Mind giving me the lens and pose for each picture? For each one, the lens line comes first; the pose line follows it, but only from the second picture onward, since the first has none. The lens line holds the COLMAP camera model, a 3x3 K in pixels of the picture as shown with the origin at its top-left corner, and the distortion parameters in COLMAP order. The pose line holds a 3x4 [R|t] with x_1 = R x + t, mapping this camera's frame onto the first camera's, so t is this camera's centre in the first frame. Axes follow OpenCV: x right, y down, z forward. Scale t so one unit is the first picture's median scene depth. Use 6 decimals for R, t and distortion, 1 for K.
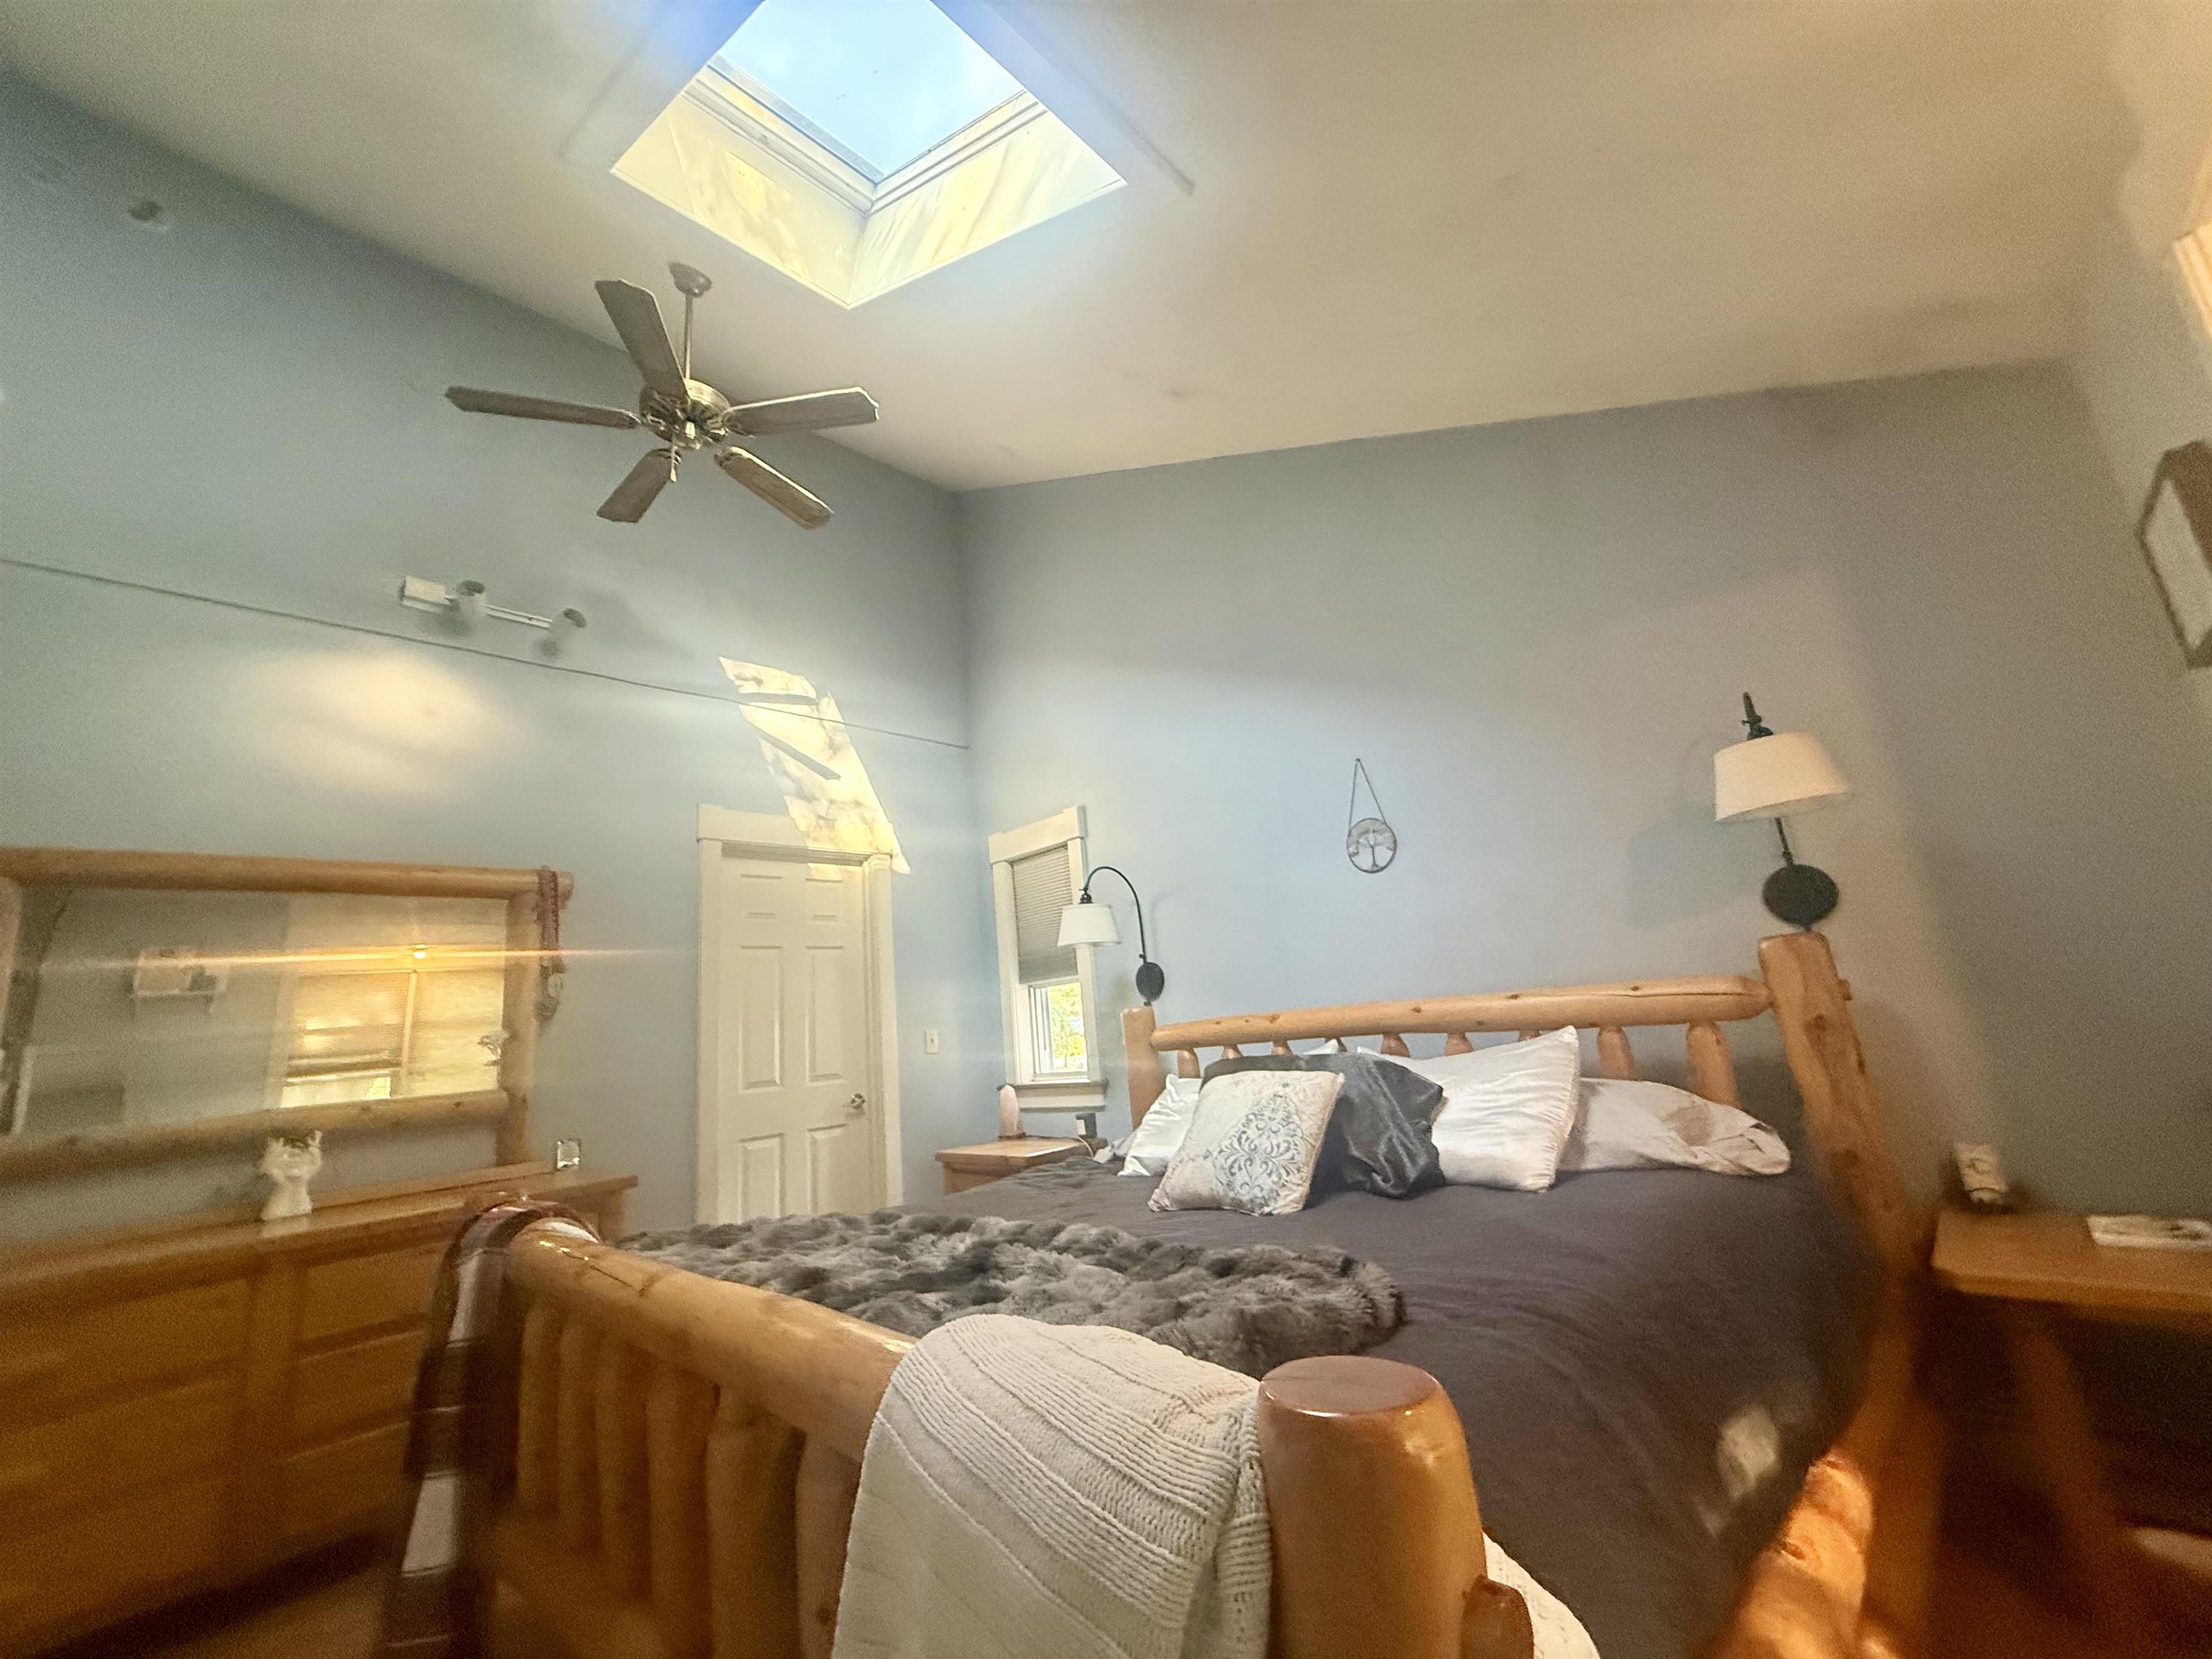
lens RADIAL K [[883.8, 0, 1094.0], [0, 883.8, 834.6], [0, 0, 1]] dist [0.000123, 0.000210]
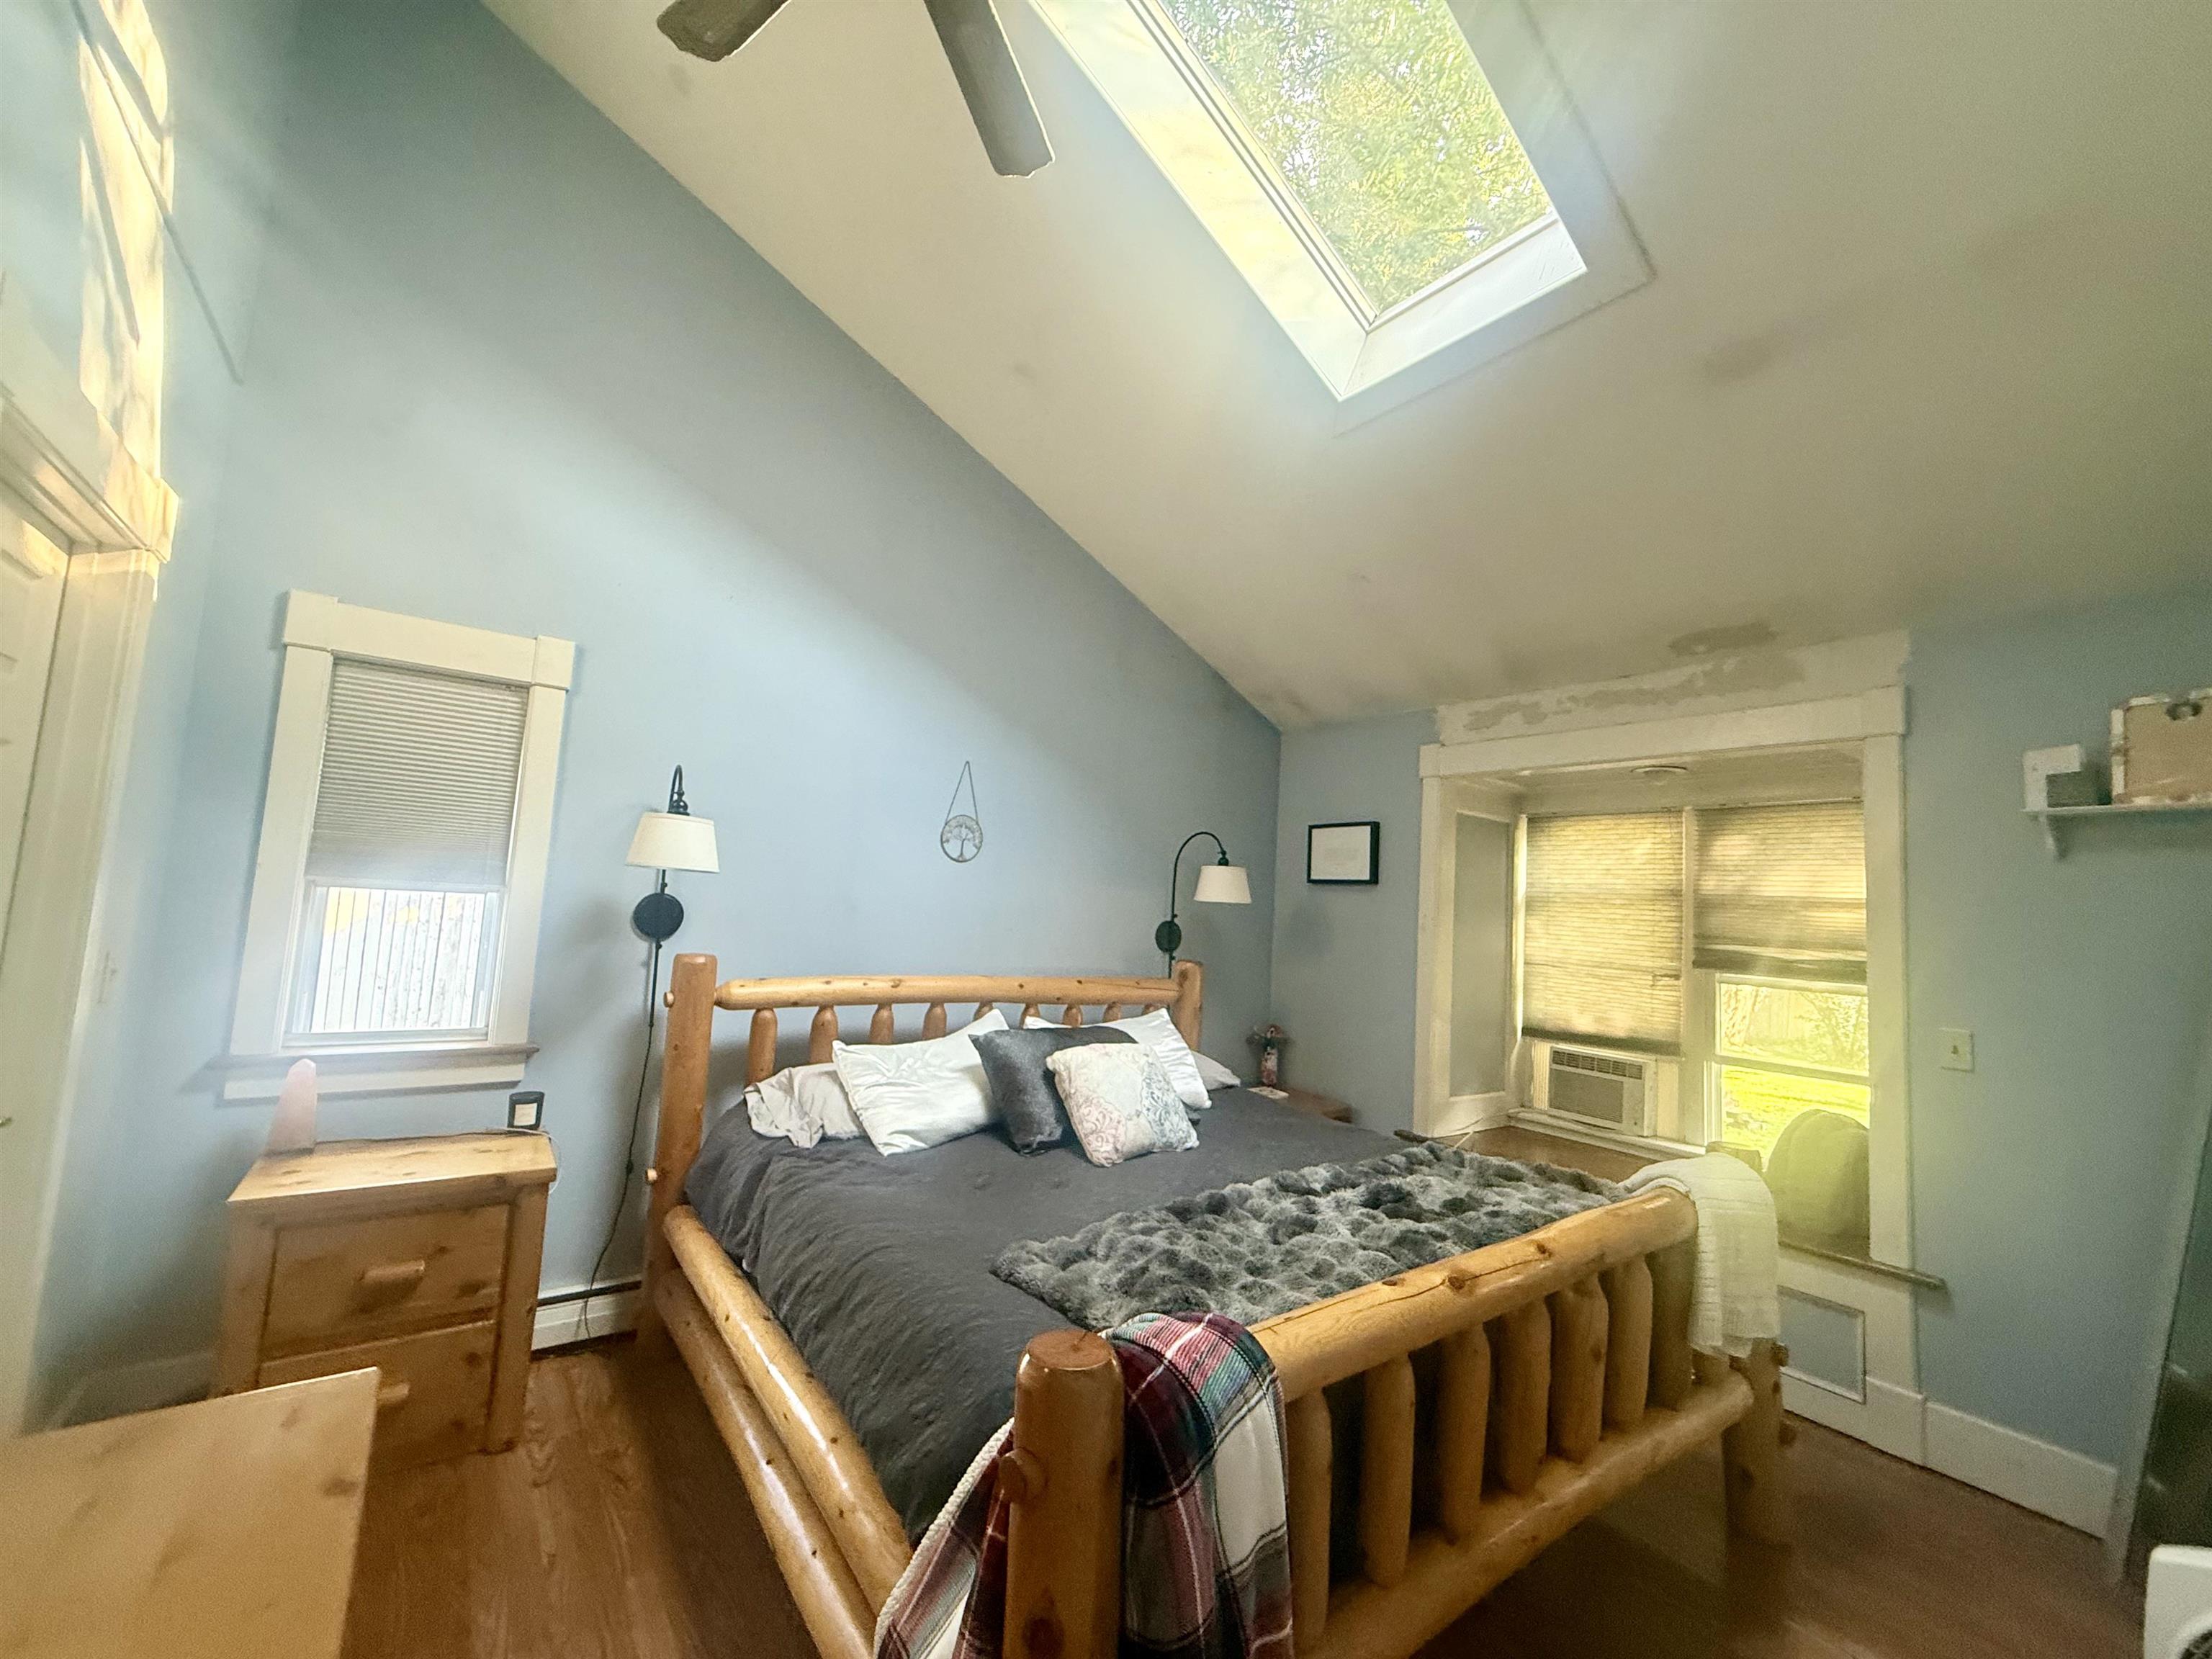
lens RADIAL K [[883.8, 0, 1092.5], [0, 883.8, 824.4], [0, 0, 1]] dist [0.000123, 0.000210]
pose [[0.158363, 0.193331, 0.968269, -0.792649], [-0.280149, 0.949141, -0.143693, 0.114218], [-0.946804, -0.248504, 0.204470, 0.607911]]
